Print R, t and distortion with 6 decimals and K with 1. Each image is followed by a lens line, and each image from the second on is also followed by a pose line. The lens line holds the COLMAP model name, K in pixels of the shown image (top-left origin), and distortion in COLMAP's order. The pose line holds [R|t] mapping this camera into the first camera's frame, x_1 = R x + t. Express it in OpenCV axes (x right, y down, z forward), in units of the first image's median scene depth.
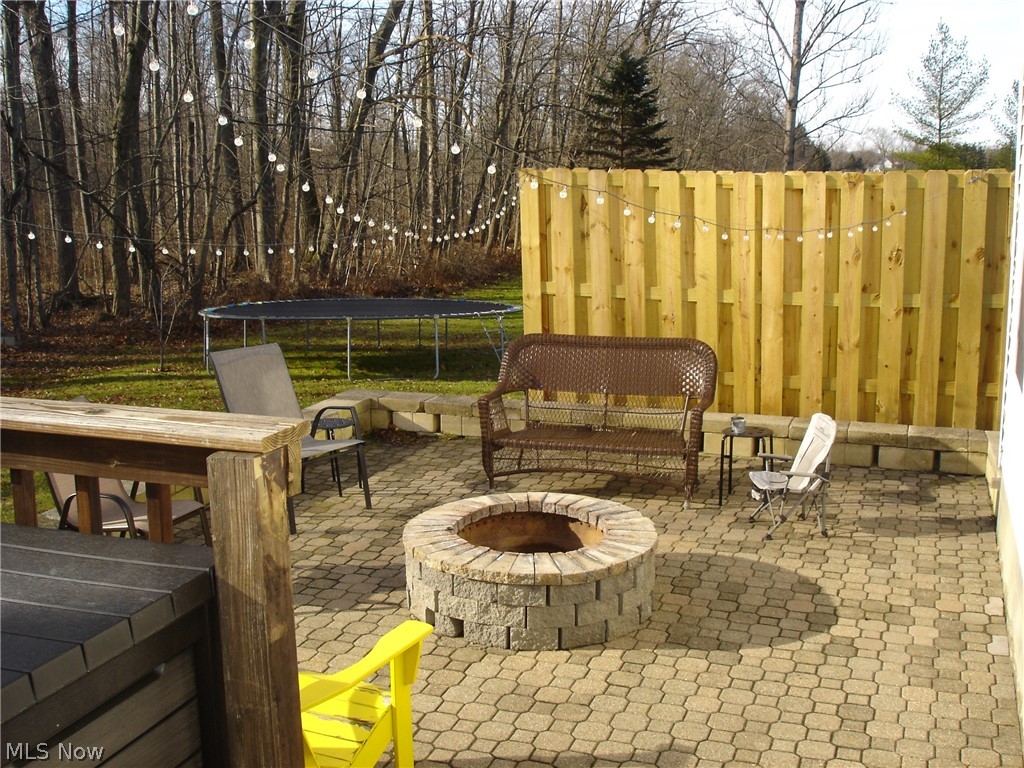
lens RADIAL K [[1158.0, 0, 512.0], [0, 1158.0, 384.0], [0, 0, 1]] dist [-0.053478, -0.168304]
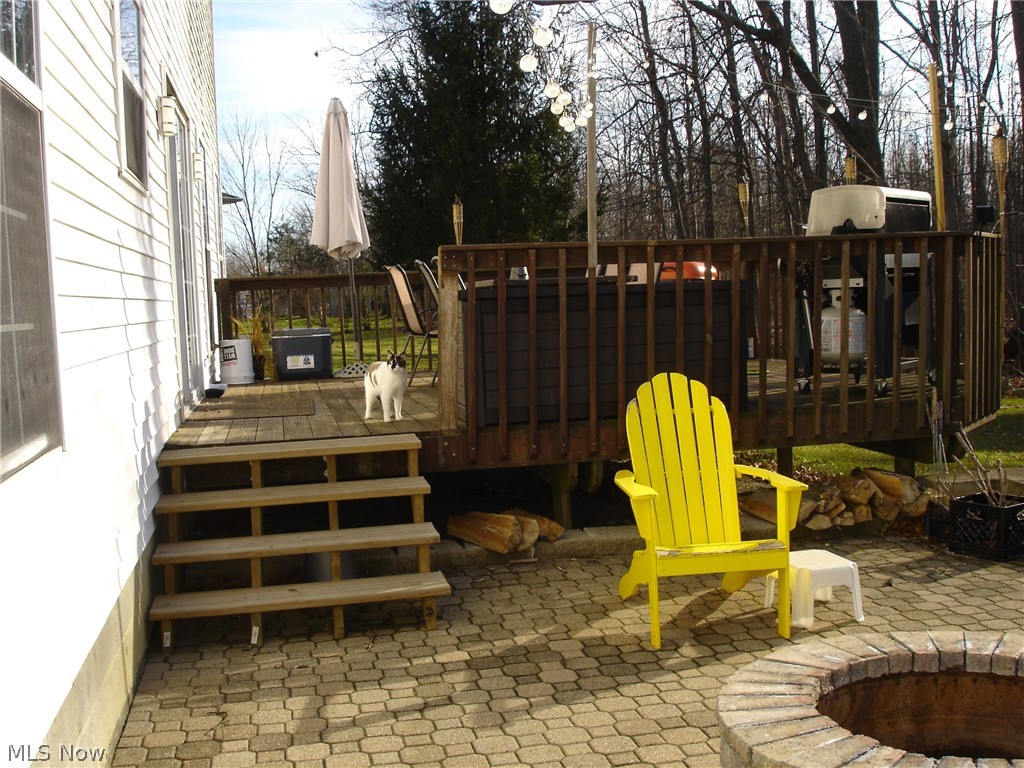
lens RADIAL K [[1158.0, 0, 512.0], [0, 1158.0, 384.0], [0, 0, 1]] dist [-0.053478, -0.168304]
pose [[-0.843727, 0.091957, -0.528837, 0.480202], [-0.050923, 0.967060, 0.249403, -0.140173], [0.534351, 0.237358, -0.811252, 1.375719]]
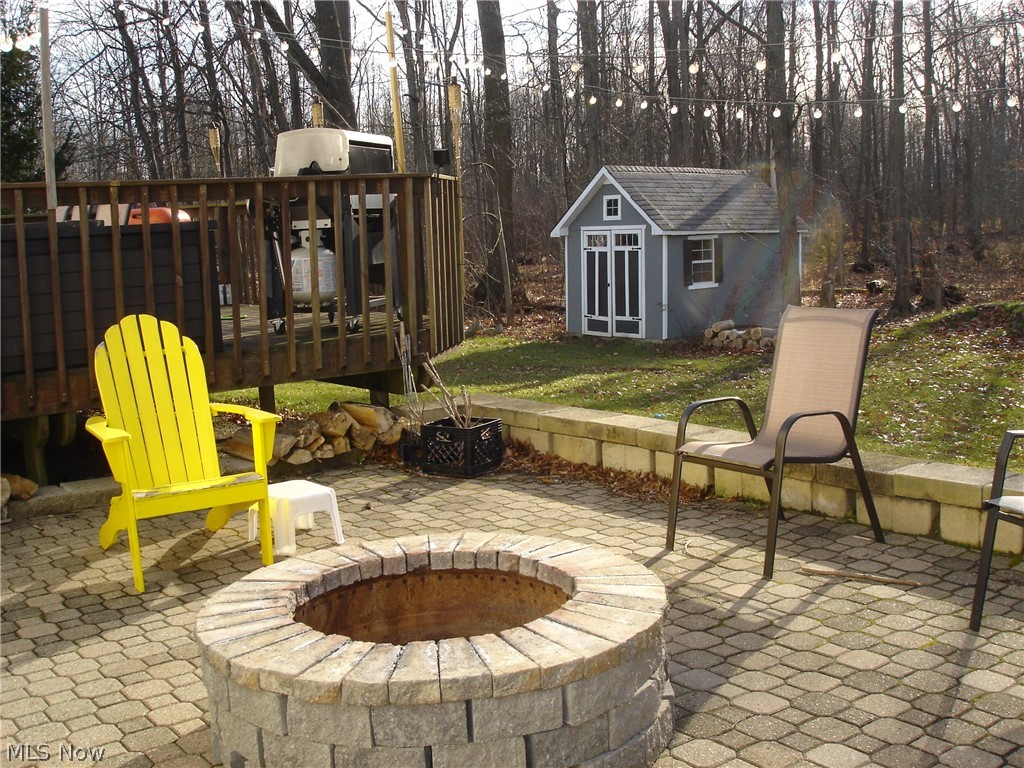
lens RADIAL K [[1158.0, 0, 512.0], [0, 1158.0, 384.0], [0, 0, 1]] dist [-0.053478, -0.168304]
pose [[-0.535963, 0.158645, -0.829202, 0.481514], [-0.107761, 0.961296, 0.253570, -0.130681], [0.837336, 0.225260, -0.498123, 1.398601]]
